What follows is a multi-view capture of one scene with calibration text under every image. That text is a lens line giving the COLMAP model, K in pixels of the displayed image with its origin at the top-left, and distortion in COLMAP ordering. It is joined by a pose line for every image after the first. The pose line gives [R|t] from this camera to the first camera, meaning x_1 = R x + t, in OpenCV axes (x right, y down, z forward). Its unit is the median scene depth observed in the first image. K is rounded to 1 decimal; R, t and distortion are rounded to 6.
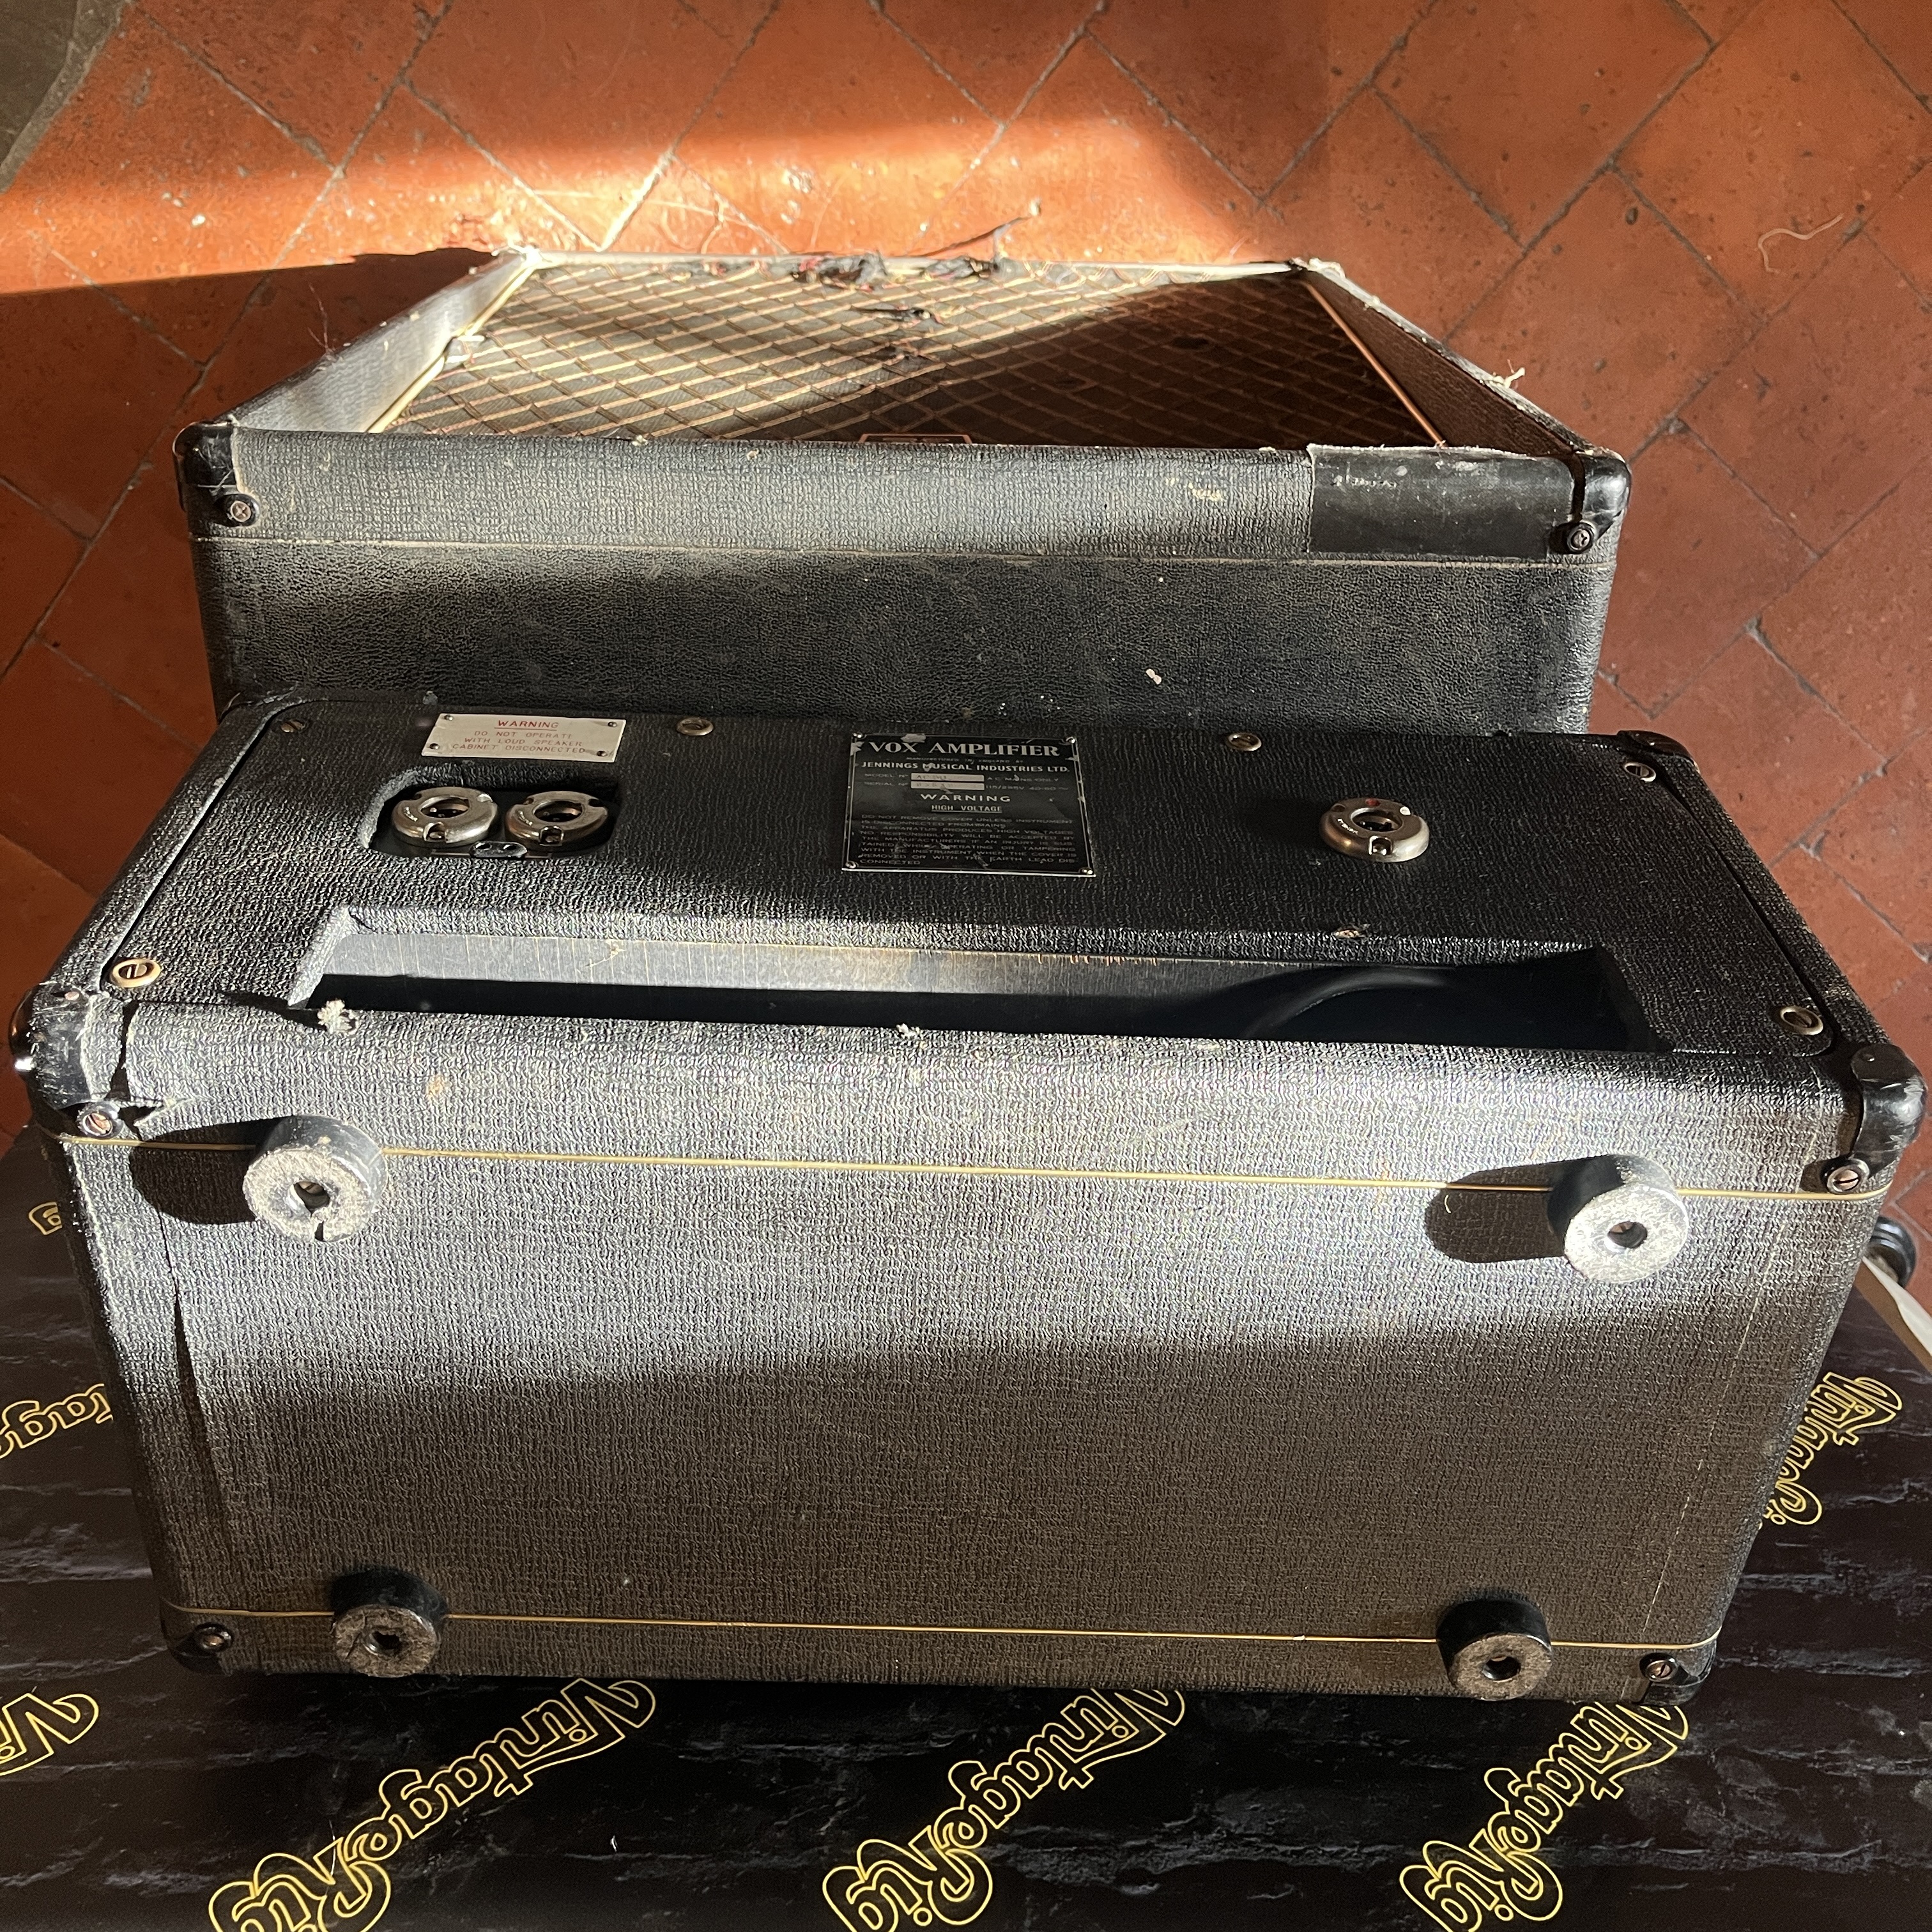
lens RADIAL K [[1976.9, 0, 958.5], [0, 1976.9, 983.4], [0, 0, 1]] dist [0.037162, -0.005800]
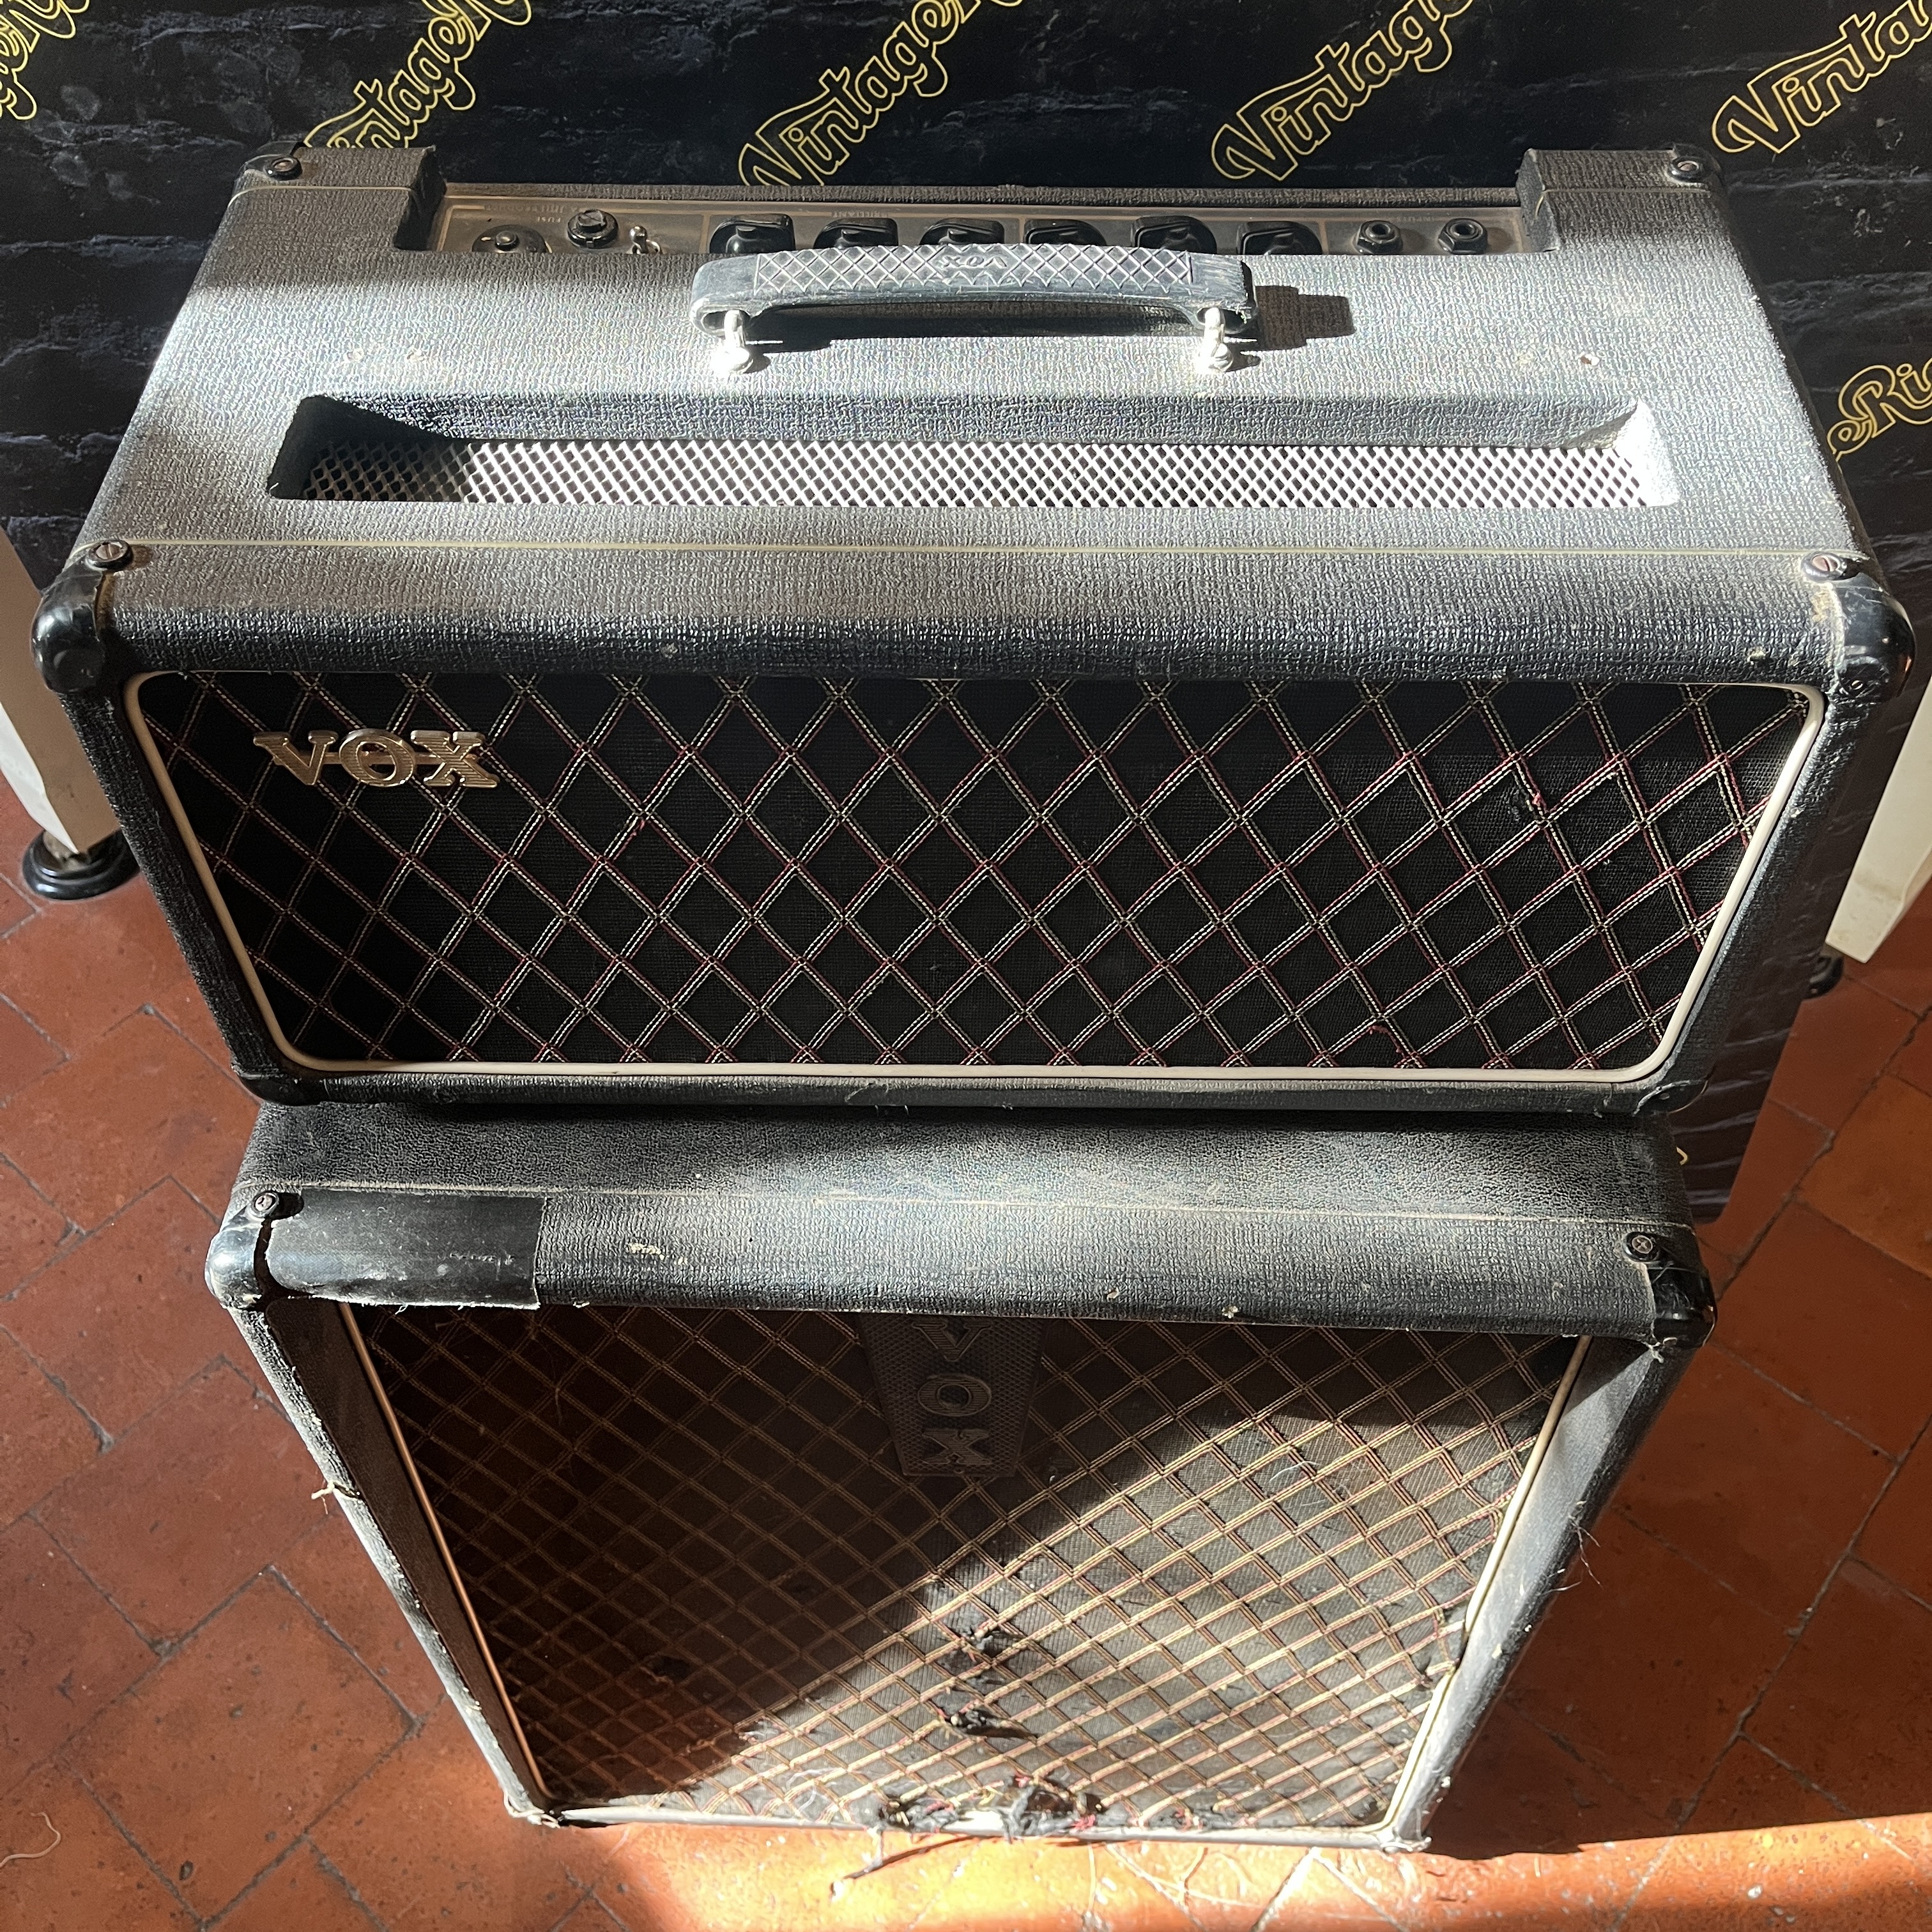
lens RADIAL K [[1973.0, 0, 966.0], [0, 1973.0, 966.0], [0, 0, 1]] dist [0.016546, 0.029176]
pose [[-0.999878, -0.014238, 0.006444, -0.038488], [0.015341, -0.972944, 0.230529, -0.352717], [0.002988, 0.230600, 0.973044, 0.033234]]
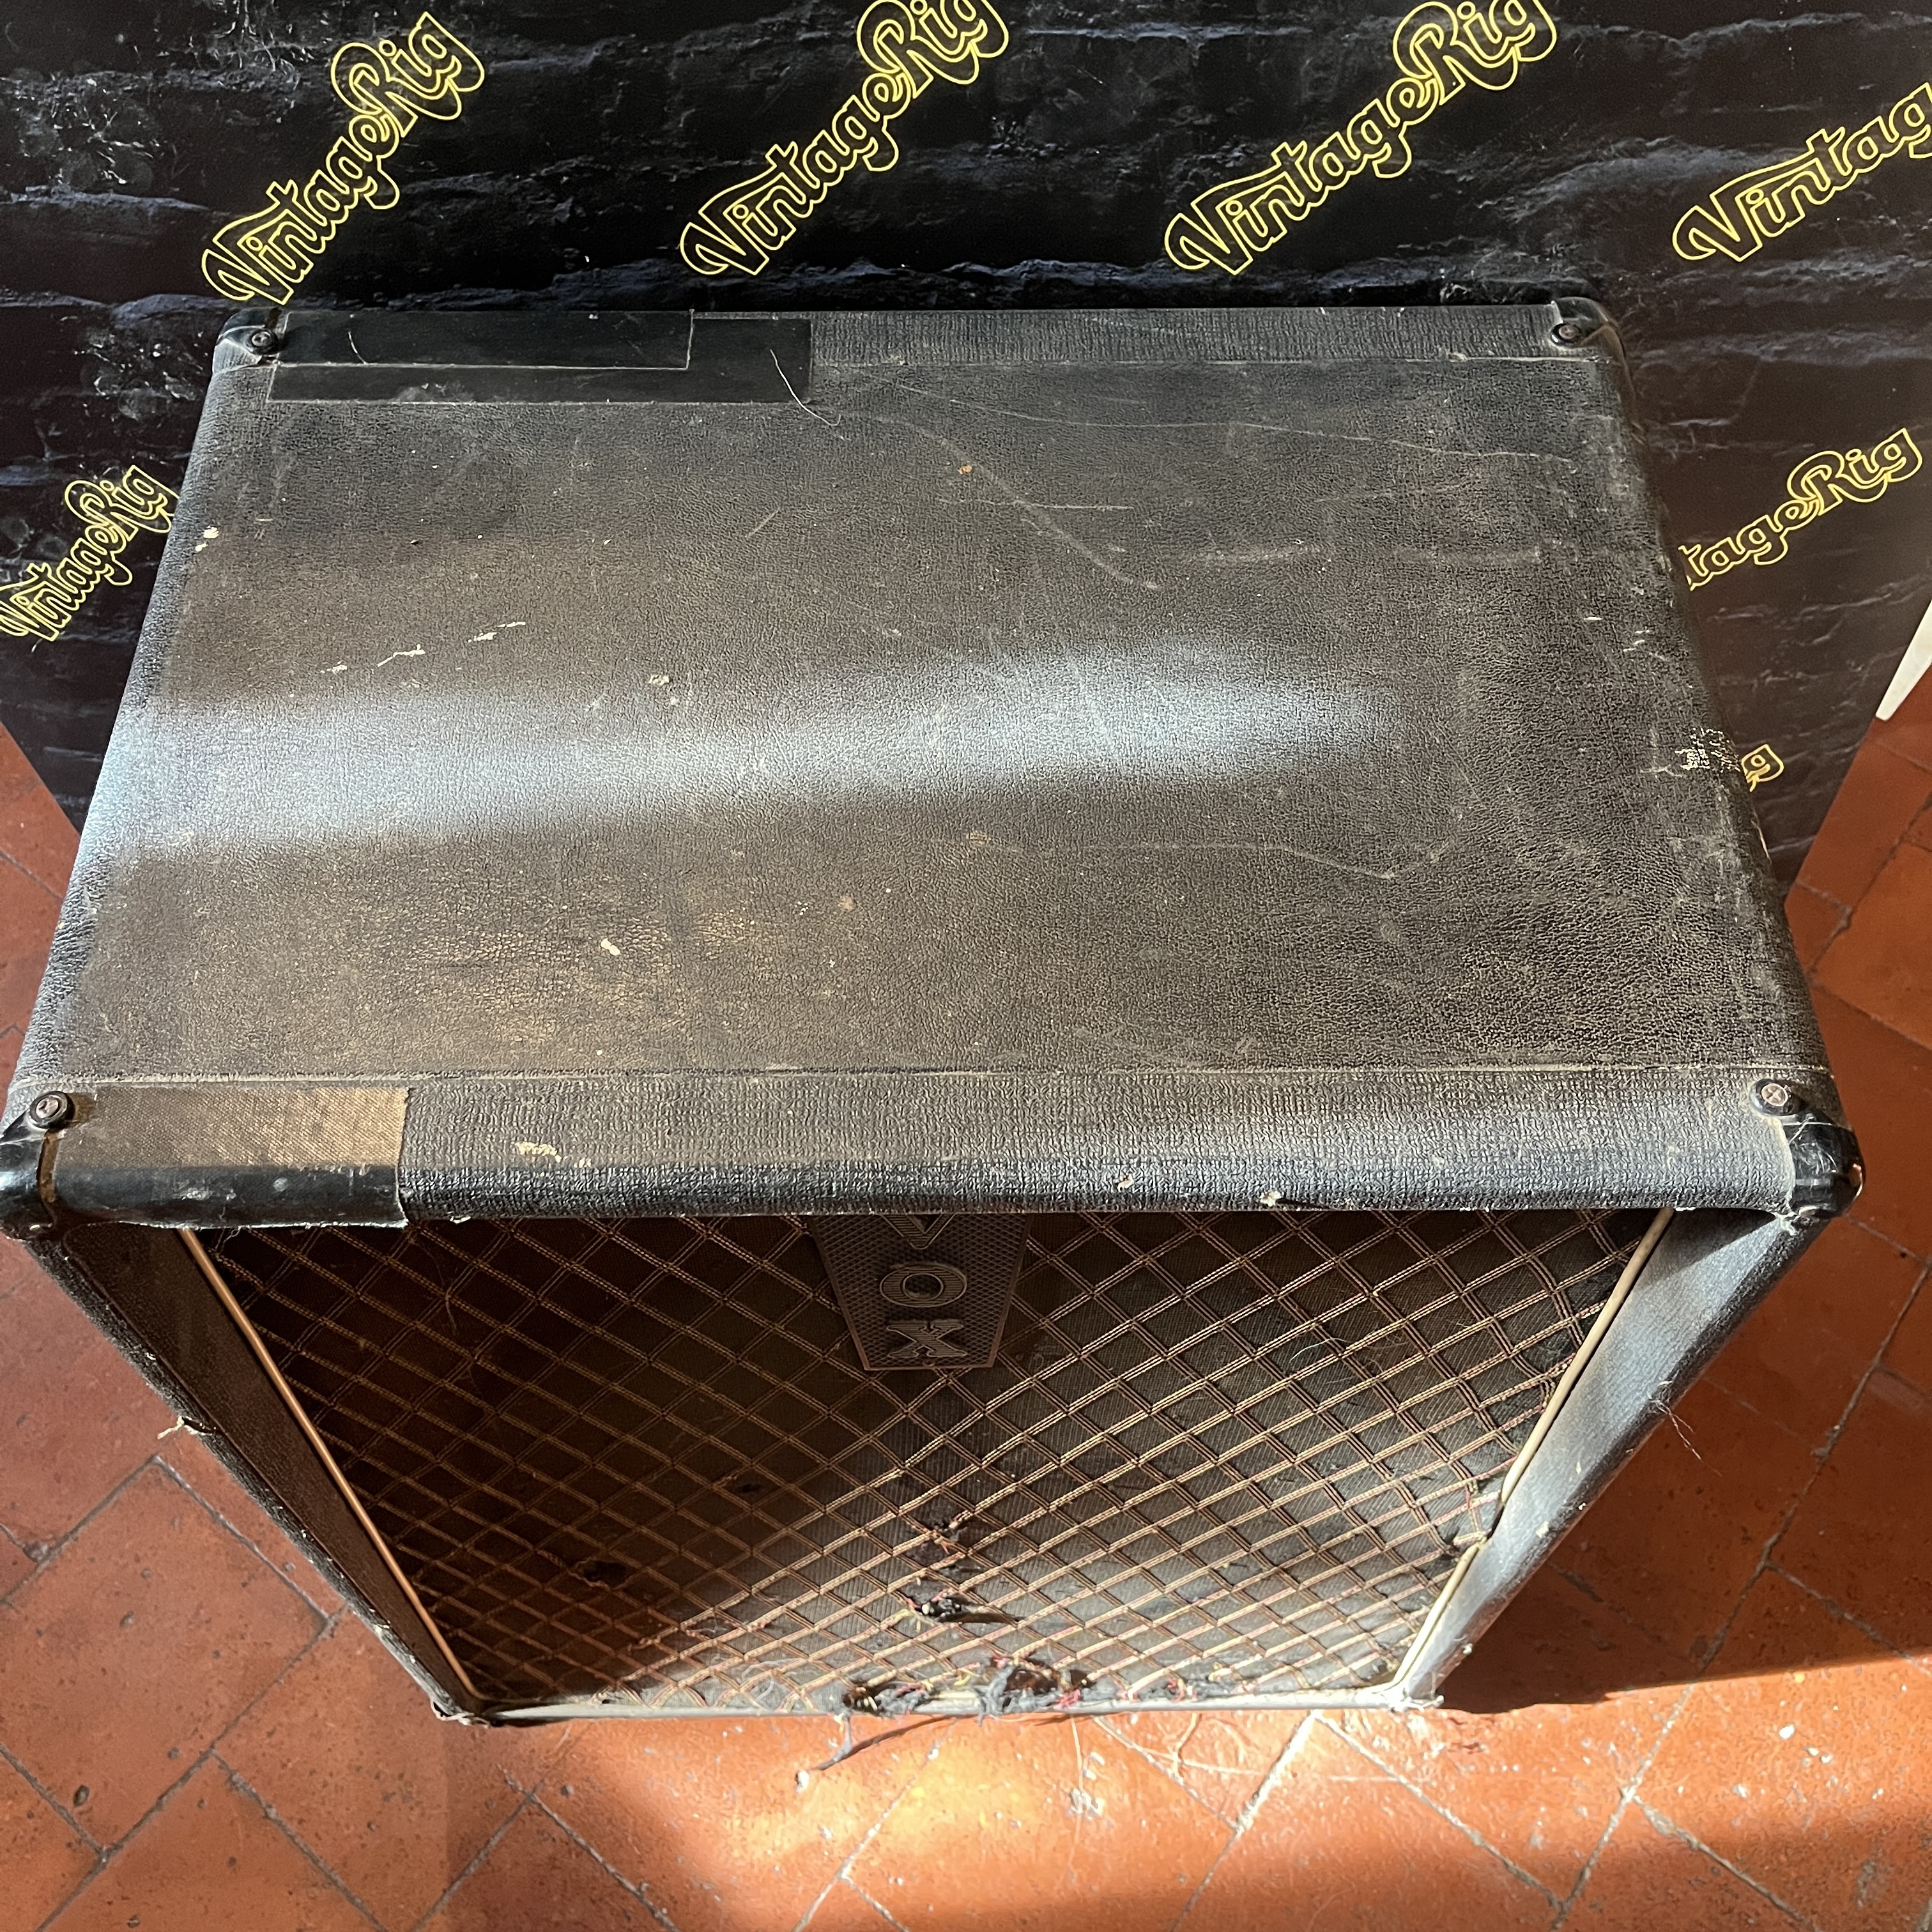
lens RADIAL K [[1983.4, 0, 953.2], [0, 1983.4, 973.8], [0, 0, 1]] dist [0.035516, -0.025642]
pose [[-0.999389, 0.022109, -0.027088, -0.018600], [-0.025168, -0.992650, 0.118375, -0.291474], [-0.024272, 0.118985, 0.992599, 0.237013]]
